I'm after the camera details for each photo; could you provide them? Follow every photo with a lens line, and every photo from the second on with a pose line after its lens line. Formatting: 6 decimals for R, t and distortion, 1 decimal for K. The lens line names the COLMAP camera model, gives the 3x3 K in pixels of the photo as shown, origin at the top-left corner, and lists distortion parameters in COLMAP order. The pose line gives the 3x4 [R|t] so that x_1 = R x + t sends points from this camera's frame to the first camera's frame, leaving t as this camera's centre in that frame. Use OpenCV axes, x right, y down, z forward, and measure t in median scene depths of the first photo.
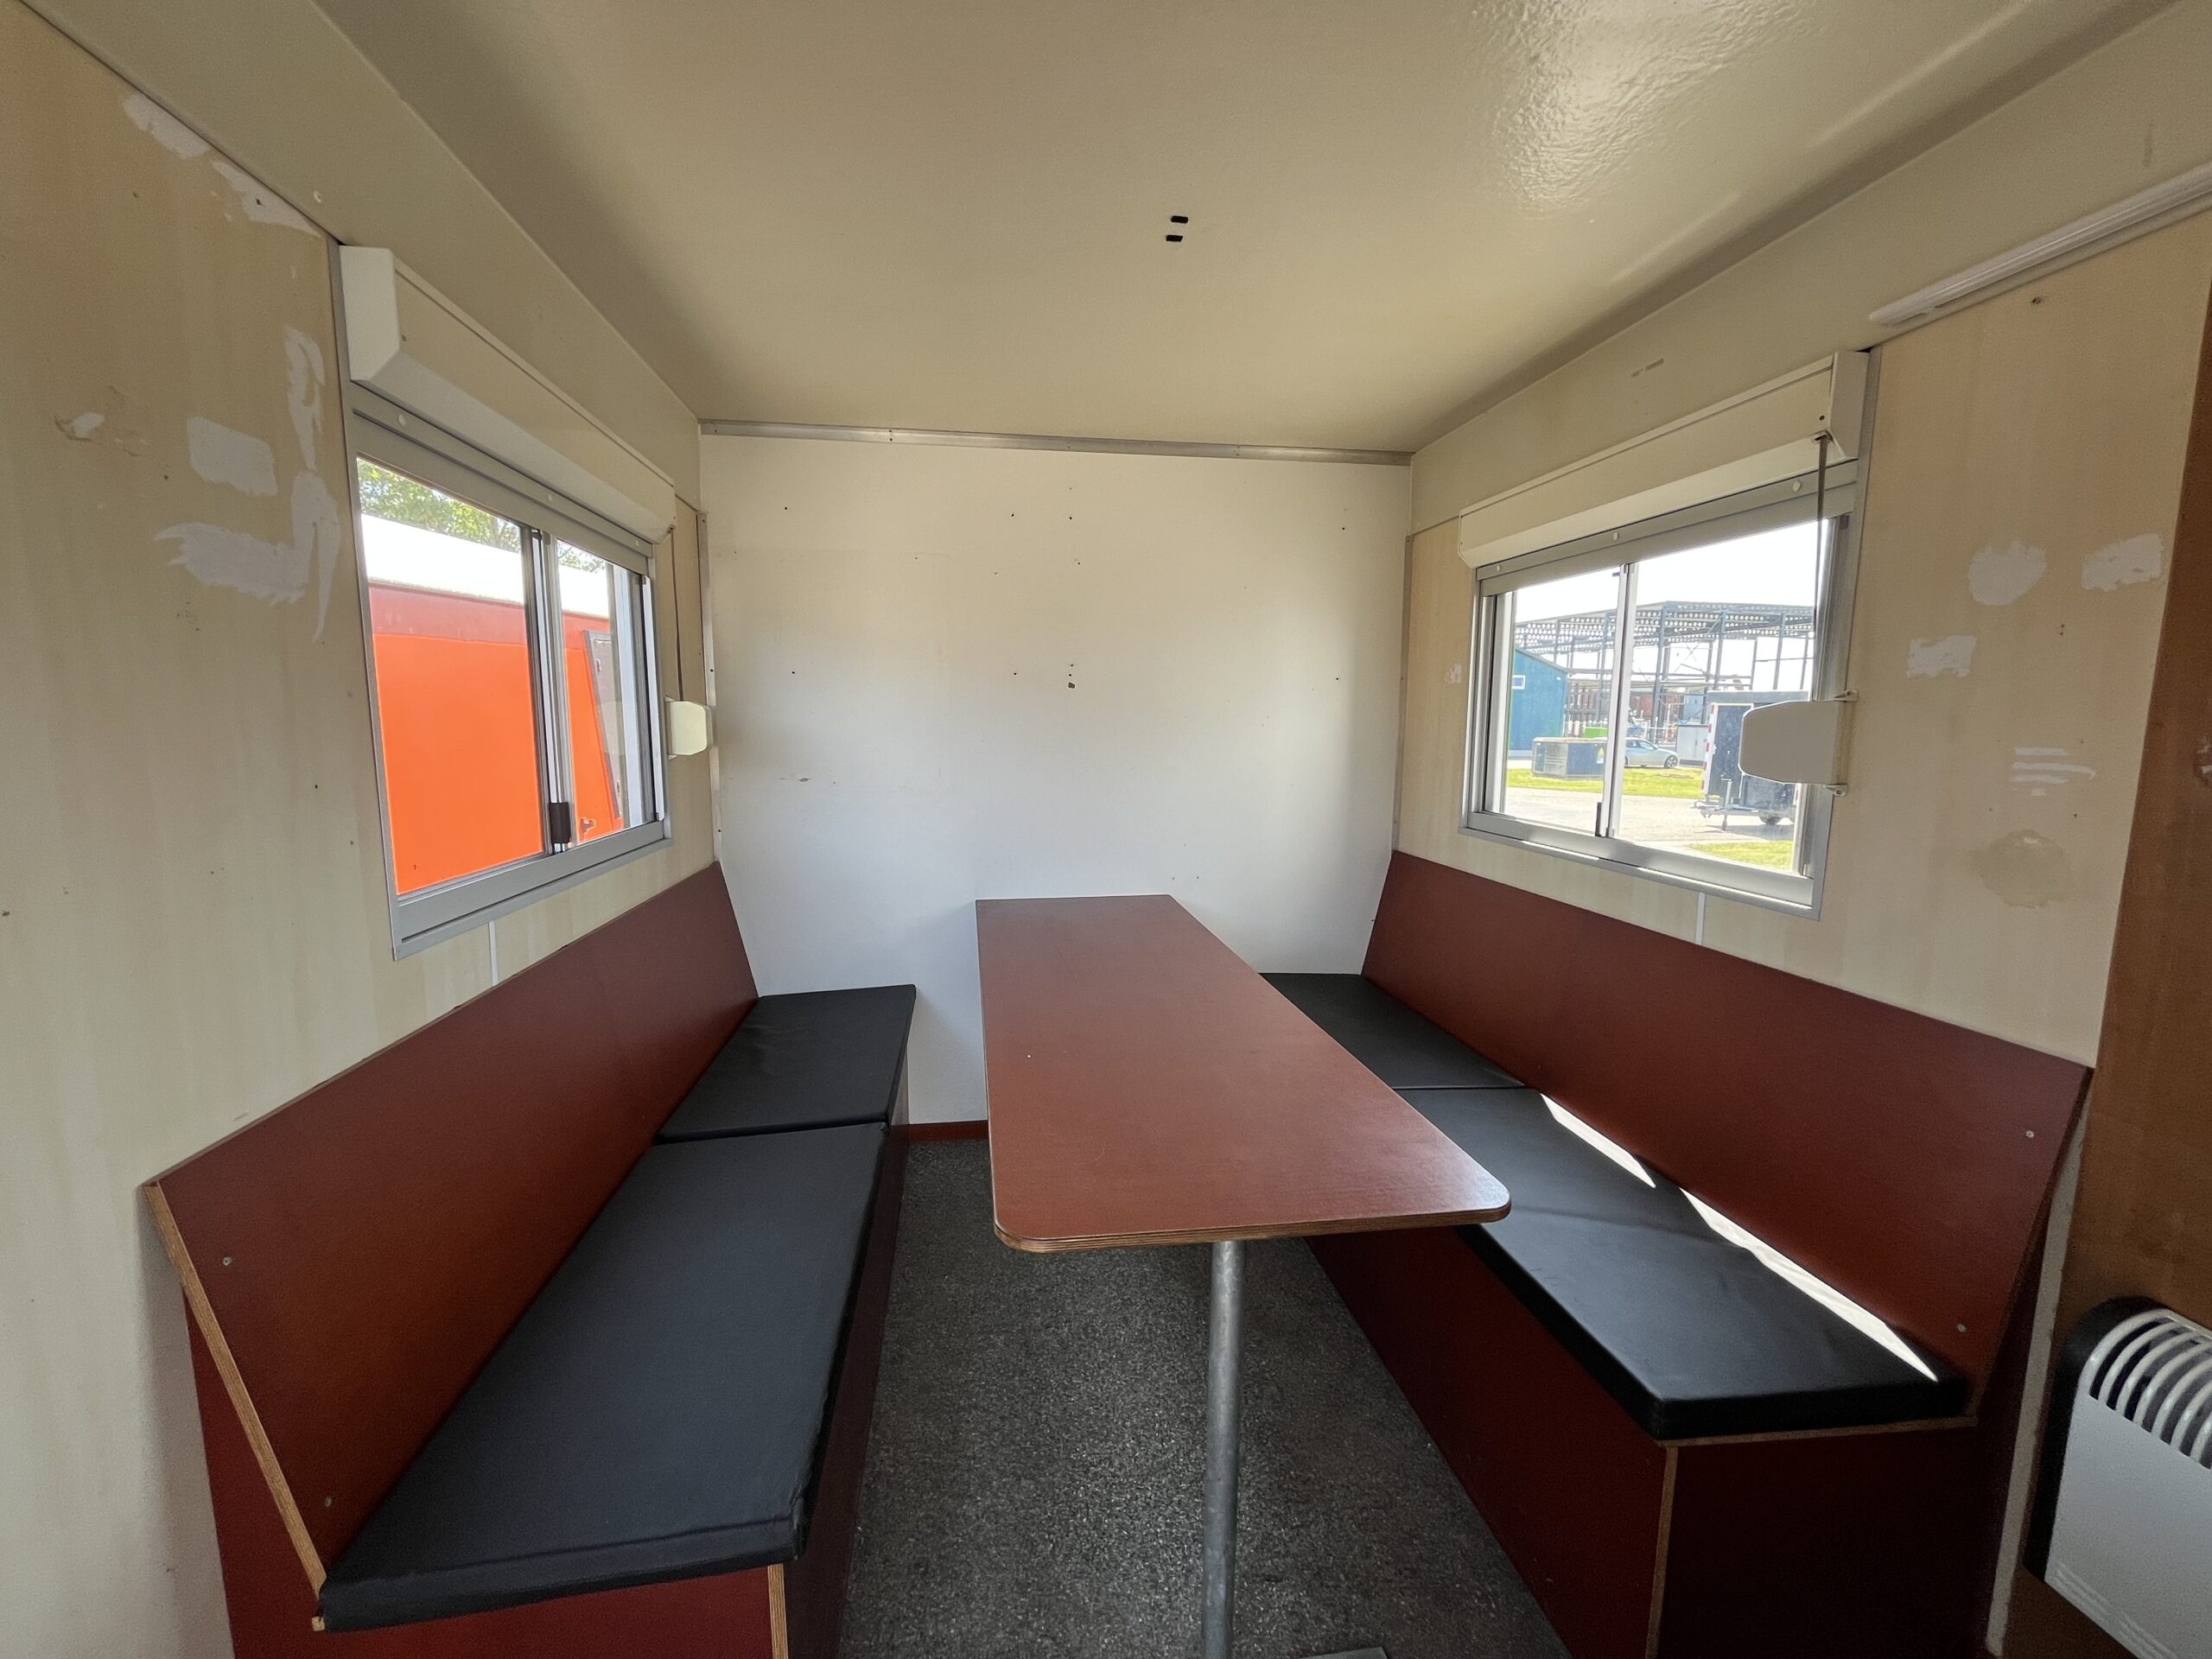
lens RADIAL K [[892.6, 0, 1092.4], [0, 892.6, 833.2], [0, 0, 1]] dist [-0.004788, 0.001104]
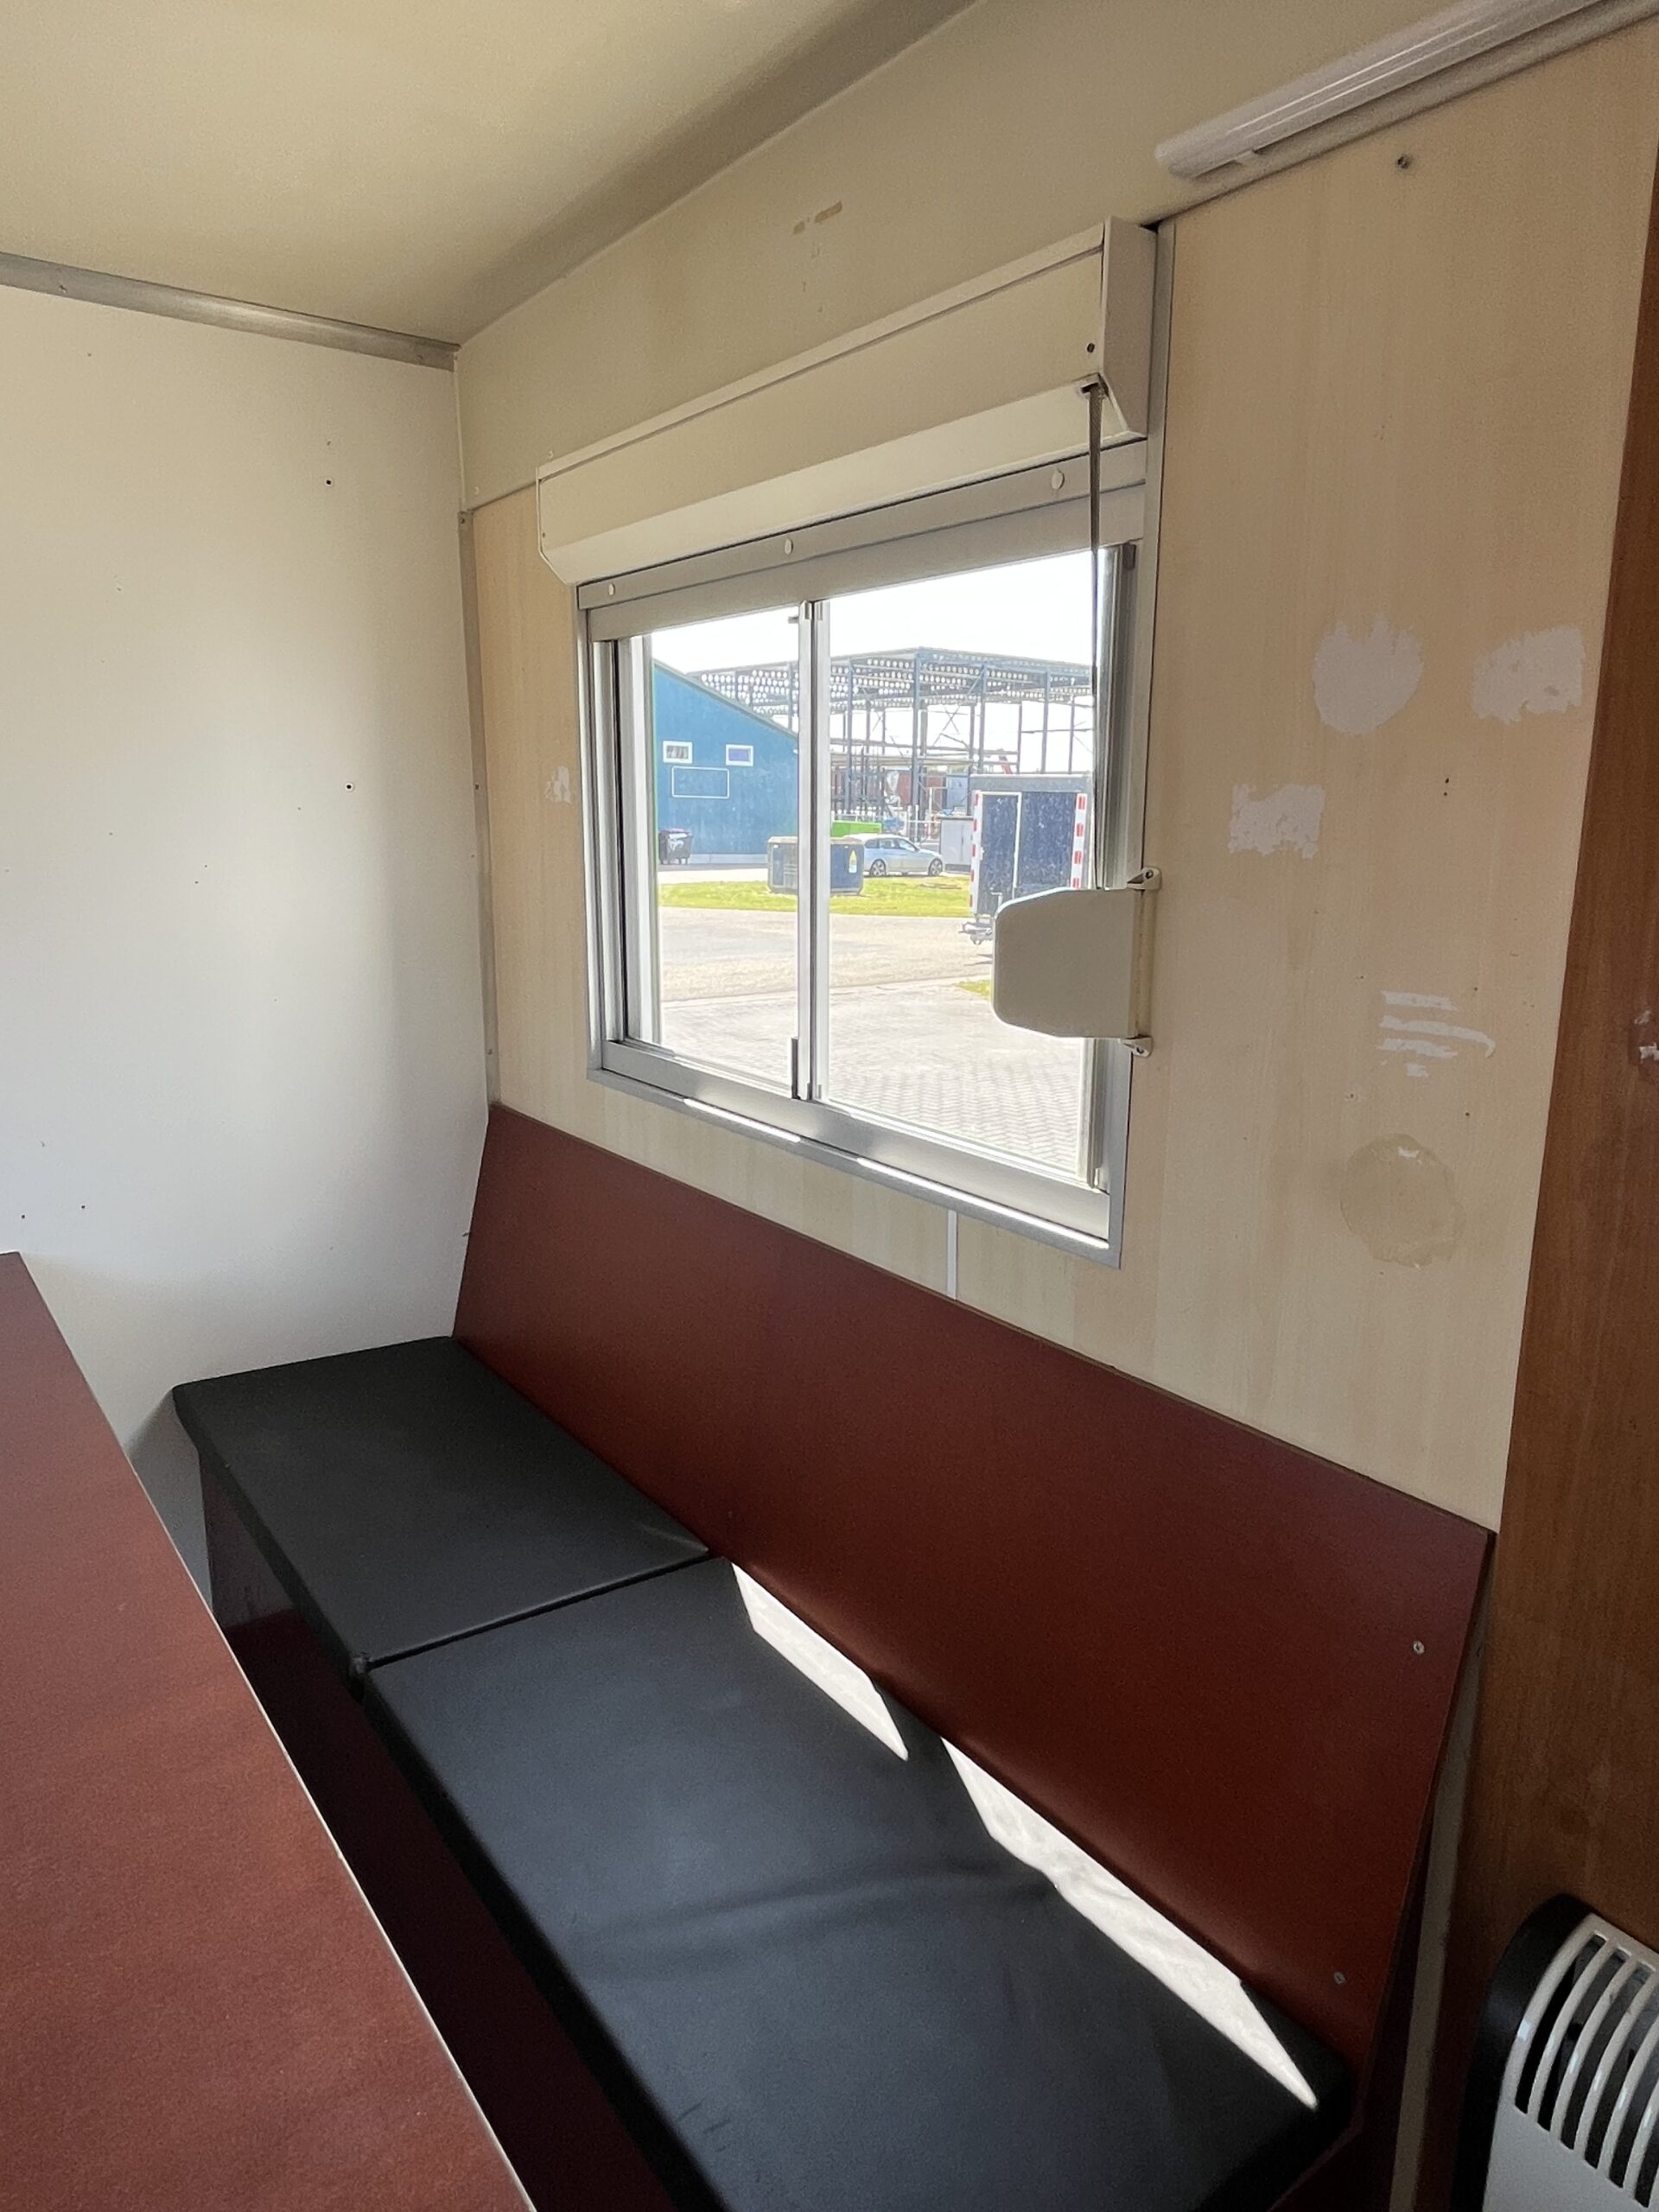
lens RADIAL K [[1381.8, 0, 840.3], [0, 1381.8, 1105.5], [0, 0, 1]] dist [-0.004714, -0.000501]
pose [[0.874445, -0.098437, 0.475033, 0.233332], [0.057123, 0.993278, 0.100675, -0.101452], [-0.481750, -0.060899, 0.874190, 0.298053]]
